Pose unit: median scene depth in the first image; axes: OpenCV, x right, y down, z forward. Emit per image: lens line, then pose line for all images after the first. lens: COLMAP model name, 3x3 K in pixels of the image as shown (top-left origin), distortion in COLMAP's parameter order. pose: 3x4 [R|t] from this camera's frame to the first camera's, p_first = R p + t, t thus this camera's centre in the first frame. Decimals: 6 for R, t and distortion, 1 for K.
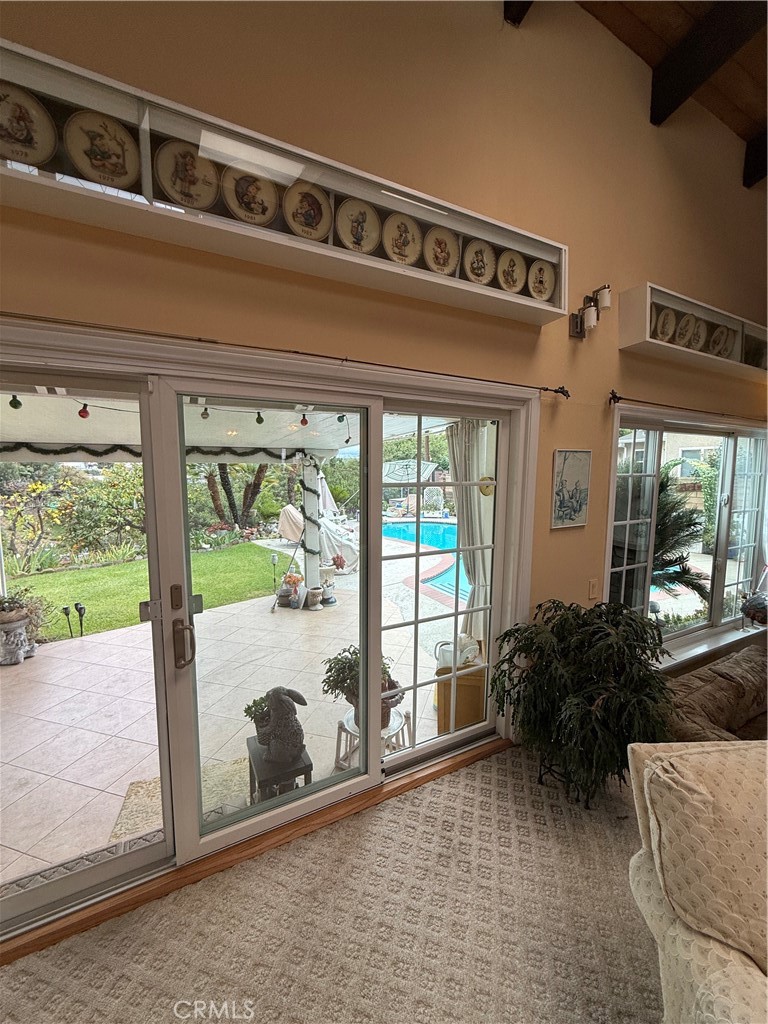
lens RADIAL K [[403.7, 0, 383.1], [0, 403.7, 509.6], [0, 0, 1]] dist [-0.006598, 0.000199]
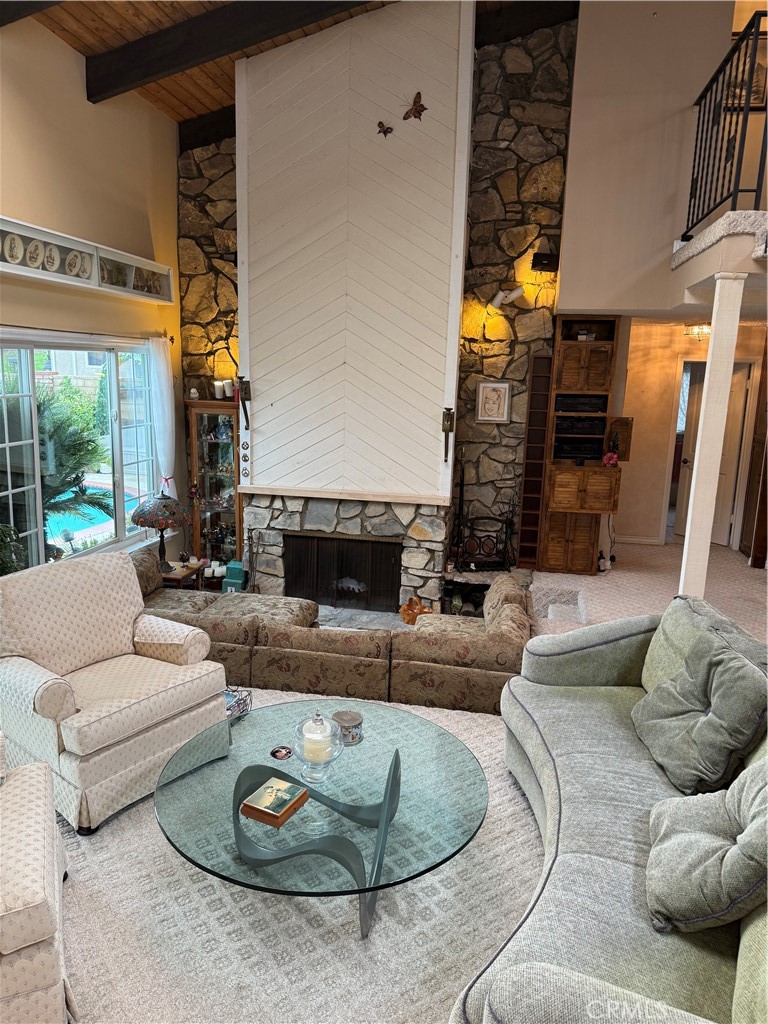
lens RADIAL K [[713.0, 0, 386.2], [0, 713.0, 524.6], [0, 0, 1]] dist [0.067211, -0.091969]
pose [[0.612054, -0.152955, 0.775883, -0.245368], [0.041368, 0.985966, 0.161738, -0.028097], [-0.789733, -0.066896, 0.609792, -0.917614]]
